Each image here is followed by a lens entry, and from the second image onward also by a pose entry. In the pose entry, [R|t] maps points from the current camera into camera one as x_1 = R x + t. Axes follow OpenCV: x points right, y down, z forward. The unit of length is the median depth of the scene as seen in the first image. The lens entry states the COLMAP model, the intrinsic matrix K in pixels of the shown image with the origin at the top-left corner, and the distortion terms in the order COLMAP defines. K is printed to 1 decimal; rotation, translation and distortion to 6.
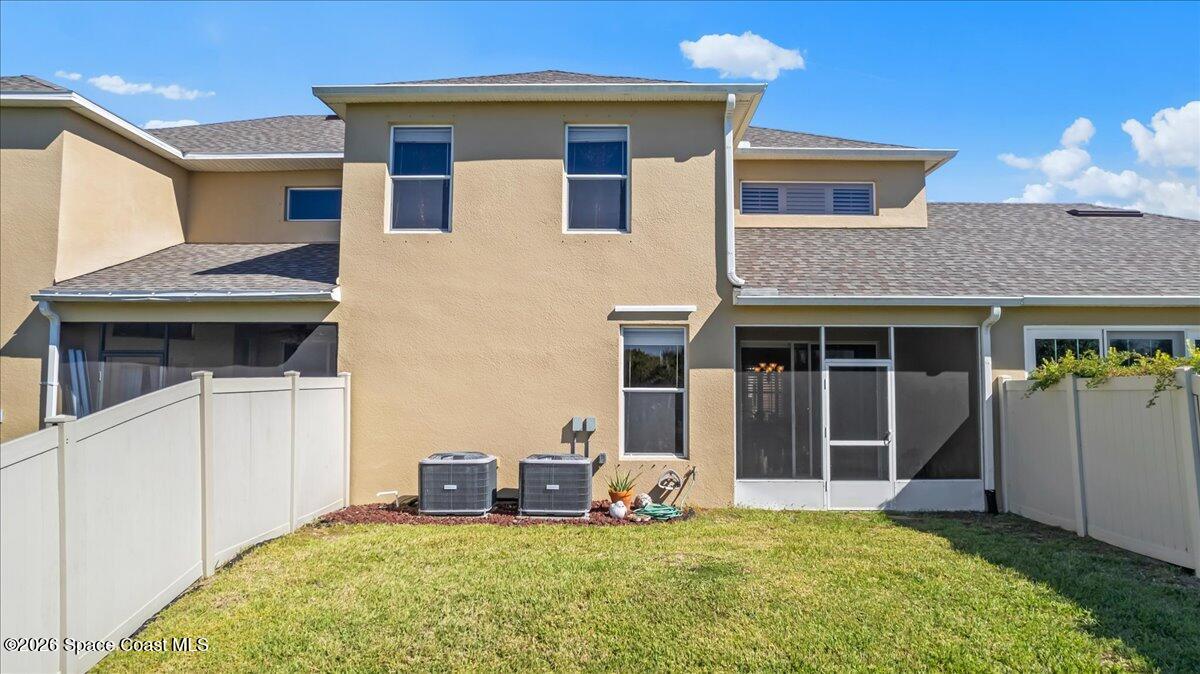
lens RADIAL K [[759.0, 0, 600.0], [0, 759.0, 337.0], [0, 0, 1]] dist [-0.080897, 0.063361]
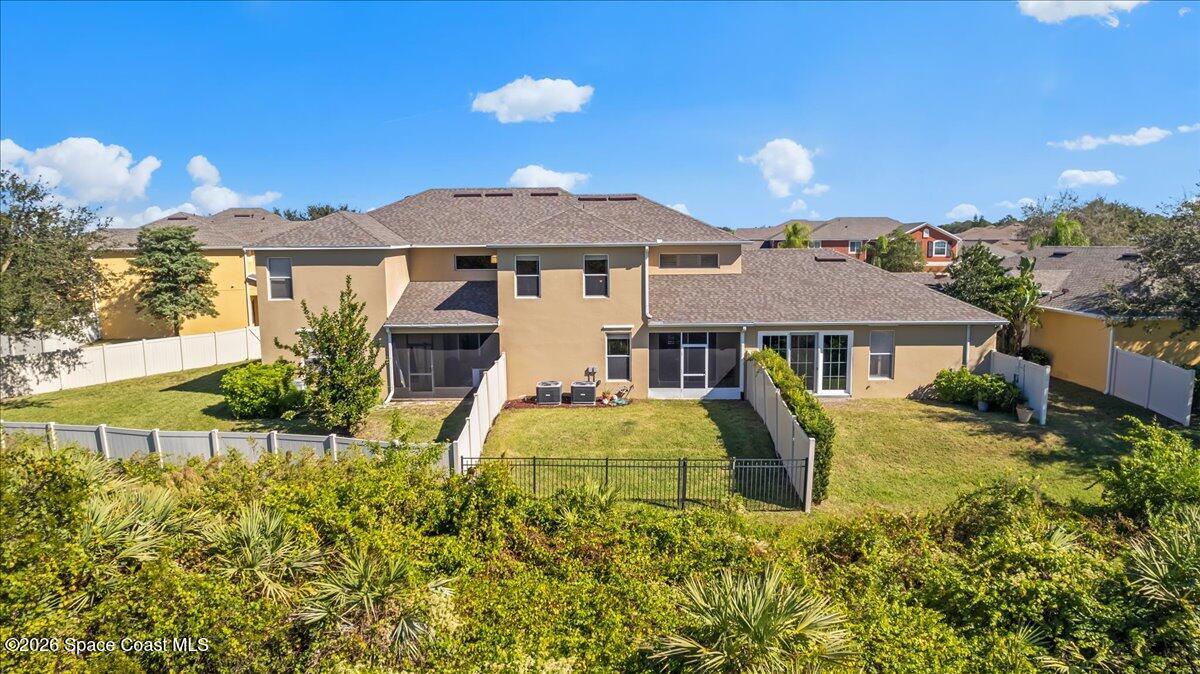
lens RADIAL K [[759.0, 0, 600.0], [0, 759.0, 337.0], [0, 0, 1]] dist [-0.080897, 0.063361]
pose [[0.999895, -0.014353, 0.002035, 0.000904], [0.013609, 0.977719, 0.209476, -0.567332], [-0.004996, -0.209426, 0.977812, -1.636253]]
